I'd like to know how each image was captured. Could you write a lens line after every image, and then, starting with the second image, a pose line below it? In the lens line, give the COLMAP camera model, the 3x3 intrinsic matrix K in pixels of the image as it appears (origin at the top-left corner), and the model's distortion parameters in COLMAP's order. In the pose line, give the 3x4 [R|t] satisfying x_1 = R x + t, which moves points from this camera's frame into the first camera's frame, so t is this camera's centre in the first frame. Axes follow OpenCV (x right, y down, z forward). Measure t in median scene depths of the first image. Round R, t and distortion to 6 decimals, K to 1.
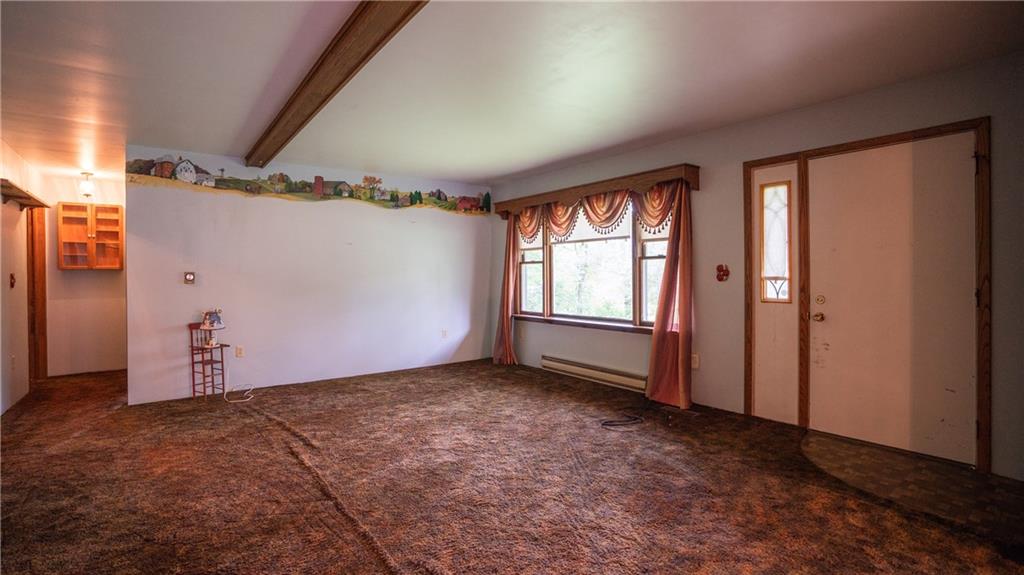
lens RADIAL K [[483.9, 0, 510.6], [0, 483.9, 285.7], [0, 0, 1]] dist [-0.024177, 0.002252]
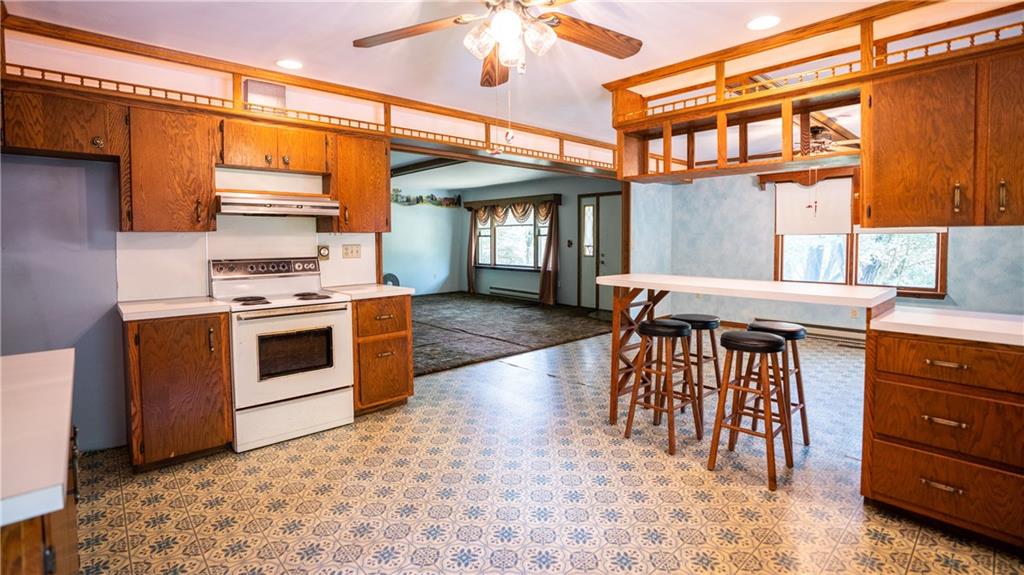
lens RADIAL K [[483.9, 0, 506.4], [0, 483.9, 284.0], [0, 0, 1]] dist [-0.024177, 0.002252]
pose [[0.996512, -0.002301, 0.083416, -0.030184], [-0.003560, 0.997537, 0.070050, 0.003766], [-0.083372, -0.070102, 0.994050, -0.946596]]
